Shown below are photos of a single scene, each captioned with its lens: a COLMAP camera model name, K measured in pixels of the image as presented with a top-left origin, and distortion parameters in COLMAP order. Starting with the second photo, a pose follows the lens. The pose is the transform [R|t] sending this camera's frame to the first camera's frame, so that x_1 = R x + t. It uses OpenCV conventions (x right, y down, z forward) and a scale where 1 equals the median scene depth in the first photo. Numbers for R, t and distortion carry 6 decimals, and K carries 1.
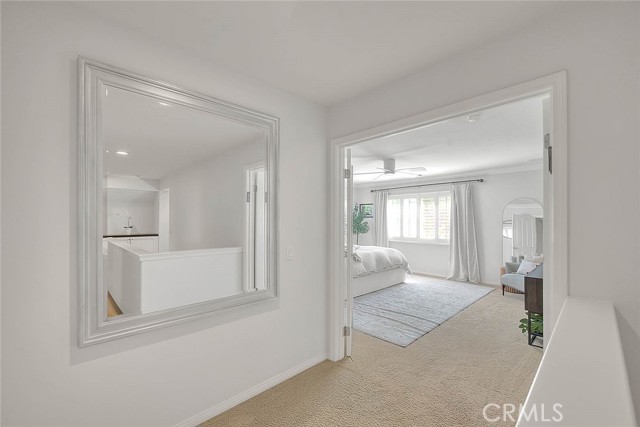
lens RADIAL K [[264.9, 0, 318.8], [0, 264.9, 222.2], [0, 0, 1]] dist [-0.000366, -0.000073]
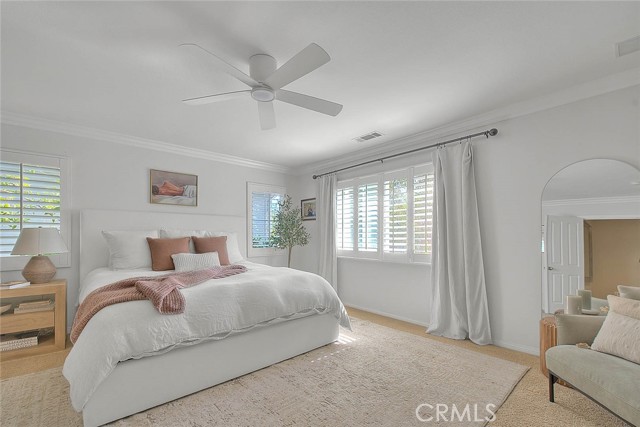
lens RADIAL K [[274.7, 0, 321.0], [0, 274.7, 236.6], [0, 0, 1]] dist [0.001661, 0.000212]
pose [[0.999800, -0.002833, -0.019810, 0.290639], [0.002689, 0.999970, -0.007280, 0.032532], [0.019830, 0.007225, 0.999777, 0.464025]]
